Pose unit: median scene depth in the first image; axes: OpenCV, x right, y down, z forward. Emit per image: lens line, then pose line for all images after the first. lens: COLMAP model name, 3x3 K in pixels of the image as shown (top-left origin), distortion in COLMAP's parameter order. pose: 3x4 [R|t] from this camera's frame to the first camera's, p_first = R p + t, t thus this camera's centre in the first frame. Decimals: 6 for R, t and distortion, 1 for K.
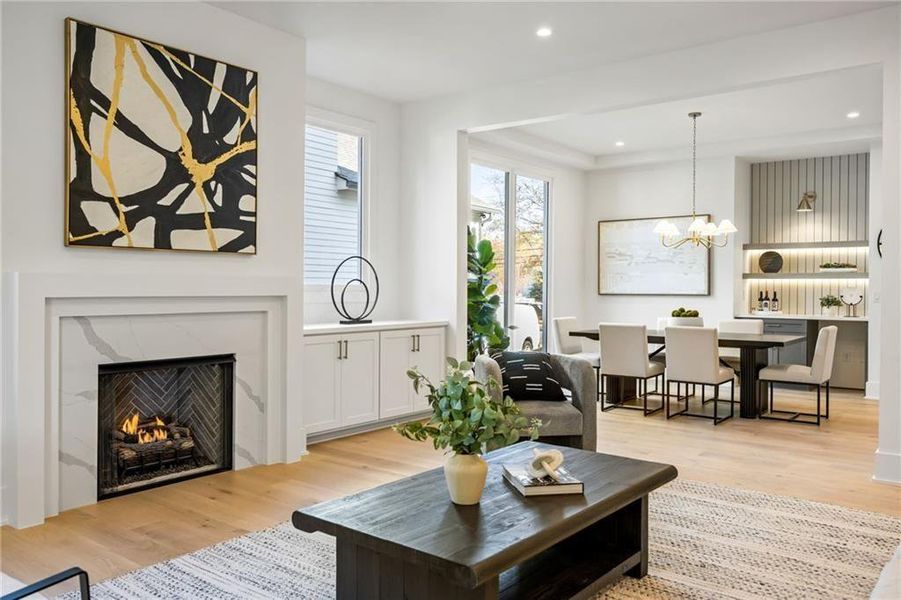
lens RADIAL K [[717.4, 0, 446.5], [0, 717.4, 294.5], [0, 0, 1]] dist [-0.003344, 0.003730]
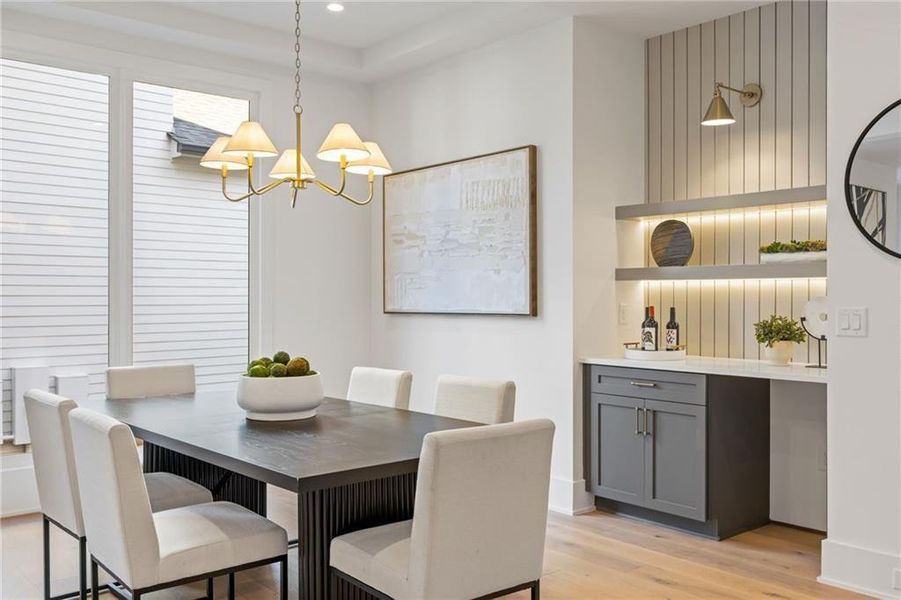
lens RADIAL K [[817.4, 0, 449.9], [0, 817.4, 298.9], [0, 0, 1]] dist [-0.016870, 0.000000]
pose [[0.977730, -0.006384, -0.209768, 0.428234], [0.005004, 0.999962, -0.007106, -0.006498], [0.209805, 0.005898, 0.977725, 0.463332]]
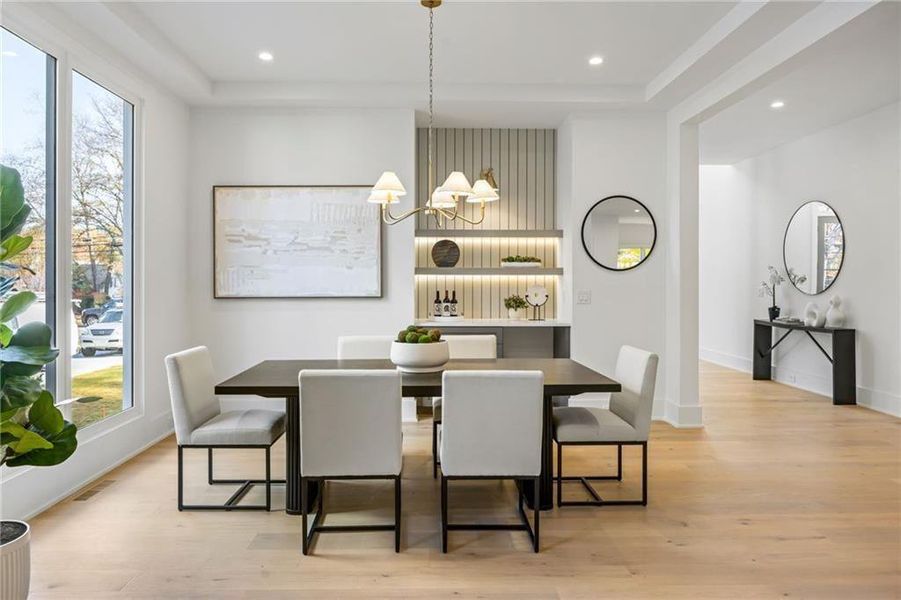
lens RADIAL K [[612.9, 0, 451.6], [0, 612.9, 282.7], [0, 0, 1]] dist [0.000904, -0.001163]
pose [[0.768259, -0.008501, 0.640083, 0.024833], [0.009908, 0.999950, 0.001388, -0.014113], [-0.640063, 0.005275, 0.768305, 0.483573]]
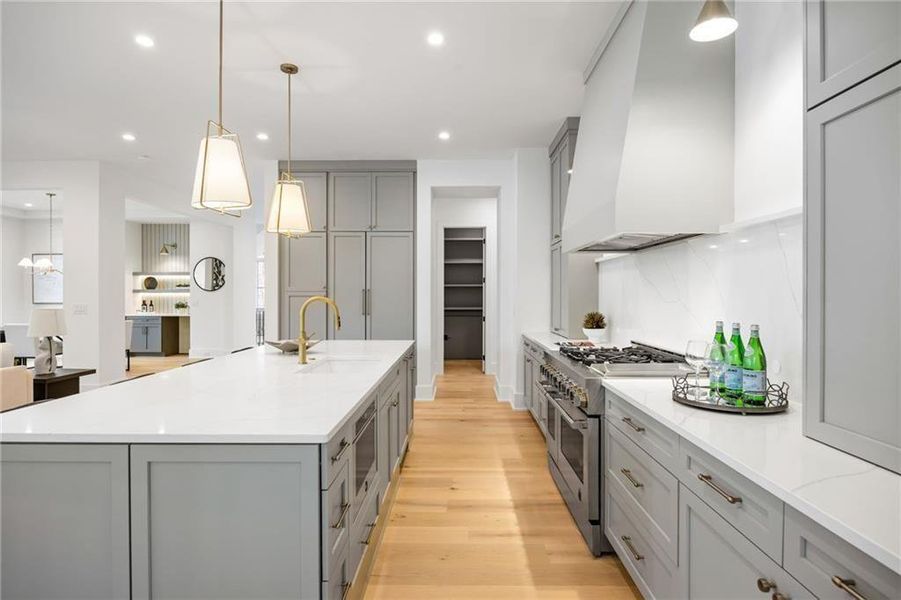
lens RADIAL K [[470.7, 0, 452.4], [0, 470.7, 296.3], [0, 0, 1]] dist [-0.012338, 0.001085]
pose [[0.792687, -0.011494, 0.609521, 0.345791], [0.012365, 0.999920, 0.002776, -0.007917], [-0.609504, 0.005336, 0.792765, -0.329149]]
